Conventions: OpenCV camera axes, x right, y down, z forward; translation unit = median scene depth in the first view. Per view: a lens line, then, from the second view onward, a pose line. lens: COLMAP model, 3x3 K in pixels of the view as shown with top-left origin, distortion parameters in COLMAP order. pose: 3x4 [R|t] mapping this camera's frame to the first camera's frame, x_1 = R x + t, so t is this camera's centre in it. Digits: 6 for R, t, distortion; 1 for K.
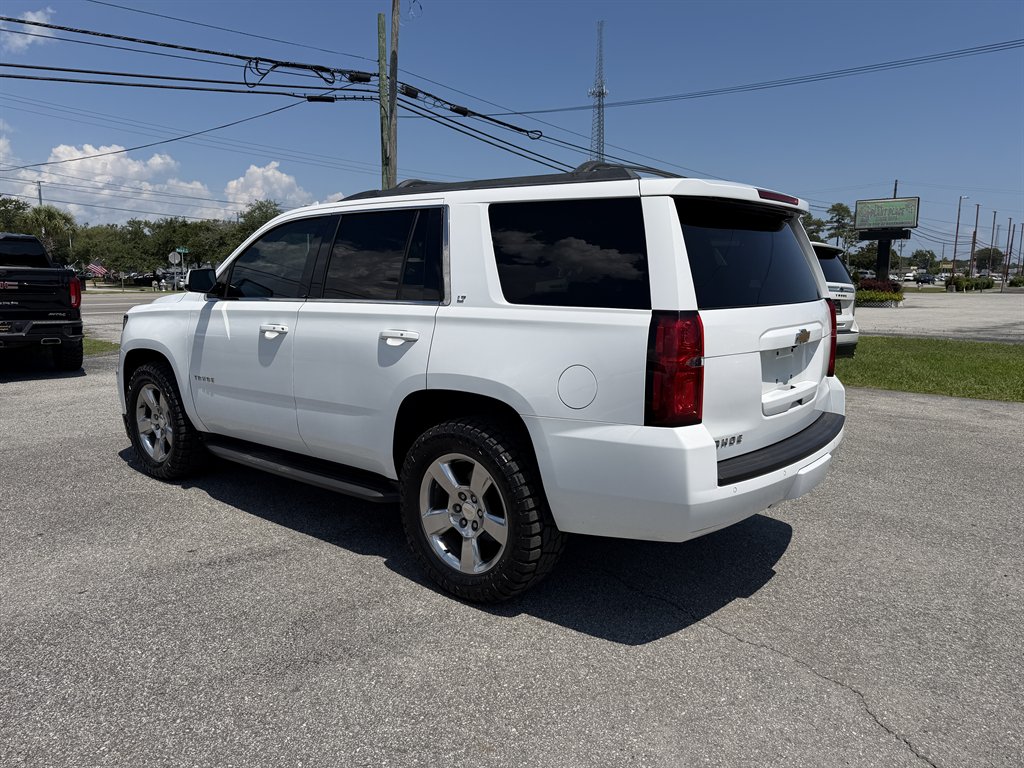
lens RADIAL K [[729.2, 0, 510.5], [0, 729.2, 380.8], [0, 0, 1]] dist [0.036985, -0.040422]
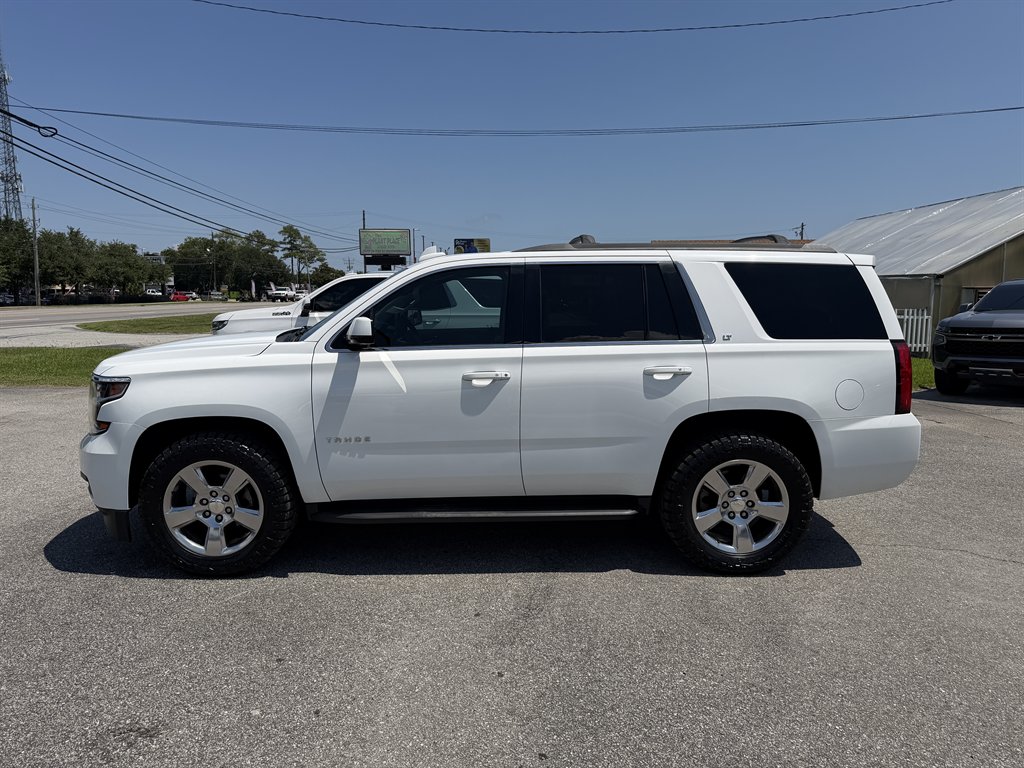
lens RADIAL K [[729.2, 0, 512.3], [0, 729.2, 390.2], [0, 0, 1]] dist [0.036985, -0.040422]
pose [[0.751737, -0.093177, 0.652848, -0.981954], [0.100689, 0.994578, 0.026009, -0.076526], [-0.651731, 0.046182, 0.757042, 0.240312]]
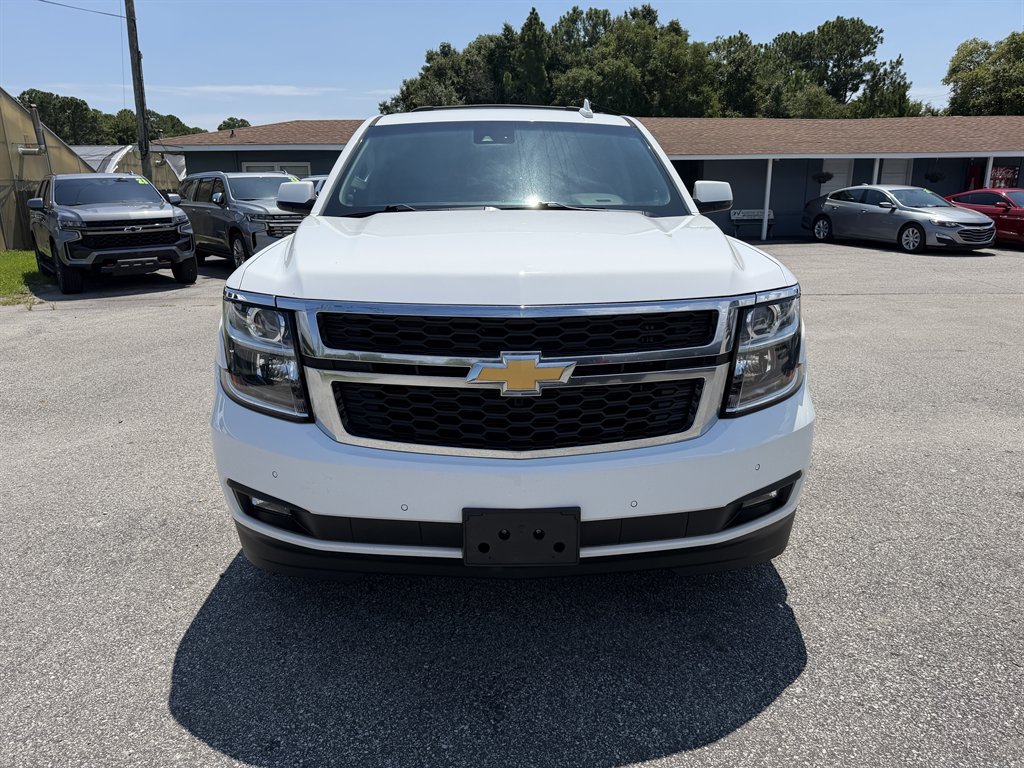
lens RADIAL K [[729.2, 0, 513.9], [0, 729.2, 391.6], [0, 0, 1]] dist [0.036985, -0.040422]
pose [[-0.662641, -0.195177, 0.723058, -1.026199], [0.114216, 0.927817, 0.355120, -0.282307], [-0.740176, 0.317902, -0.592517, 1.950828]]
